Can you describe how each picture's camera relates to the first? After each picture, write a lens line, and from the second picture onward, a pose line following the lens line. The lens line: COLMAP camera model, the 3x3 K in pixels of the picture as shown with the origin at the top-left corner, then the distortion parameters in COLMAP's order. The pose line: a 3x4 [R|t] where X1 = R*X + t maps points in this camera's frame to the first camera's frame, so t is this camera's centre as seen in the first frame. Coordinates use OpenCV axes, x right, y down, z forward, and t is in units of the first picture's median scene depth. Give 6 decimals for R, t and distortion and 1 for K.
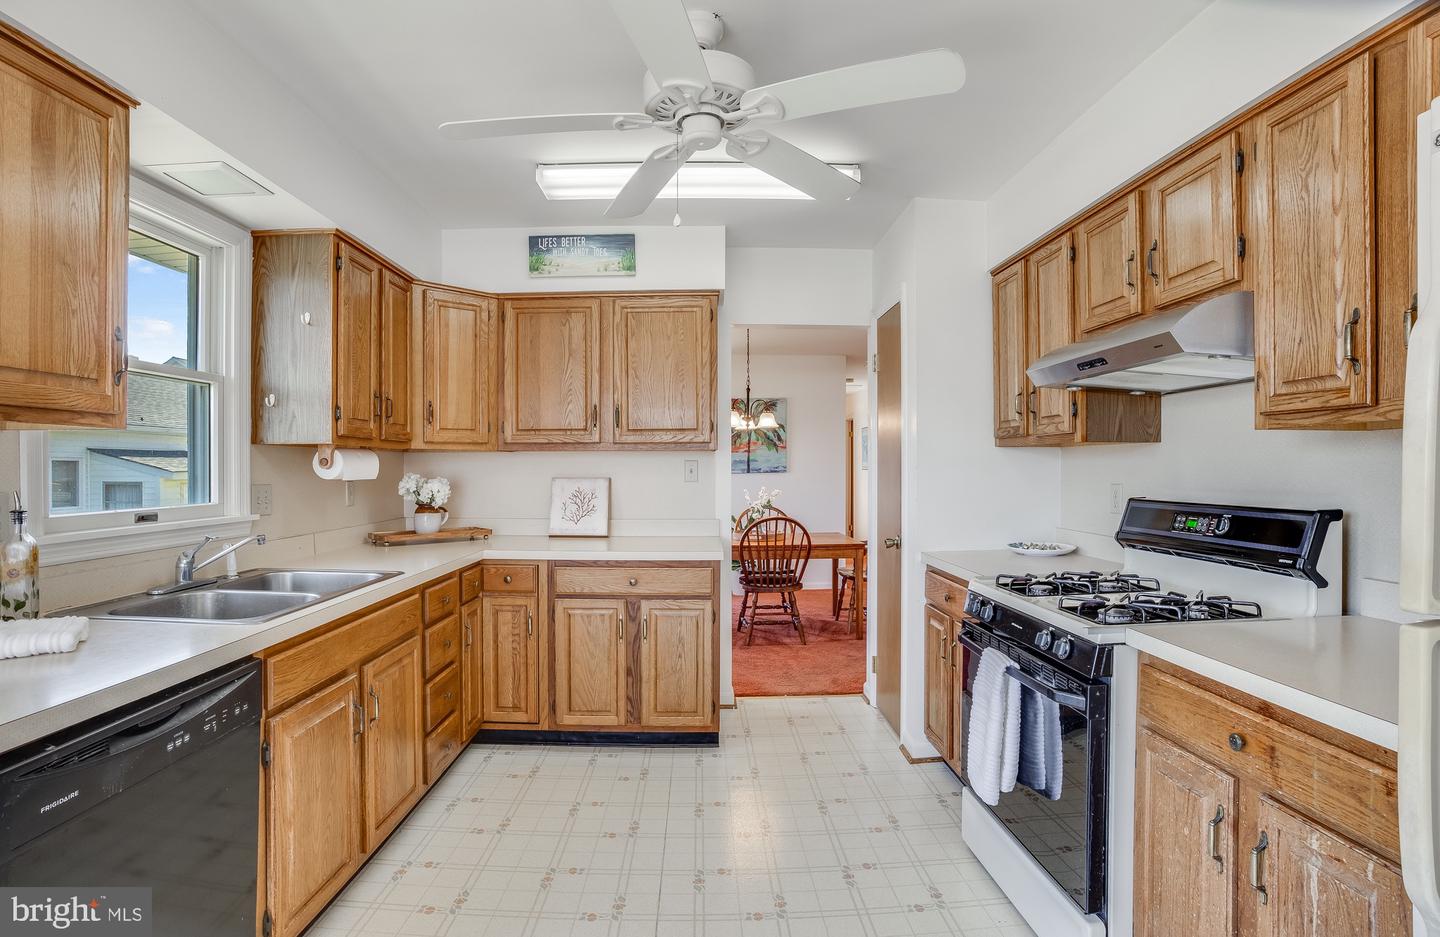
lens RADIAL K [[718.3, 0, 720.0], [0, 718.3, 468.5], [0, 0, 1]] dist [-0.121220, 0.041769]
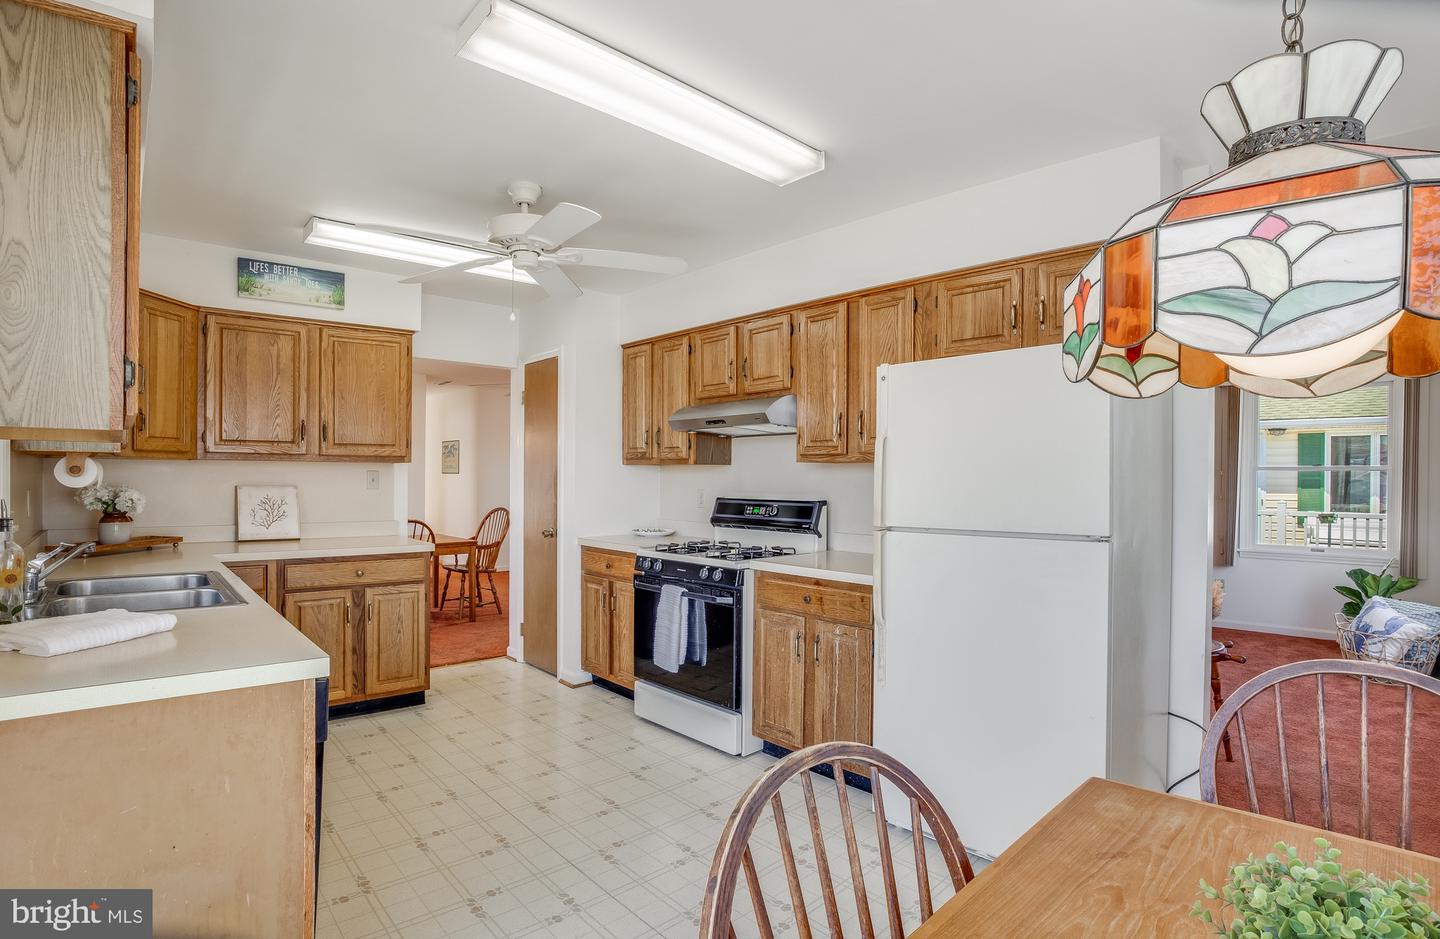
lens RADIAL K [[718.3, 0, 720.0], [0, 718.3, 469.5], [0, 0, 1]] dist [-0.121220, 0.041769]
pose [[0.763476, 0.012477, 0.645716, -0.432189], [-0.005867, 0.999906, -0.012384, -0.003084], [-0.645809, 0.005666, 0.763478, -0.283014]]
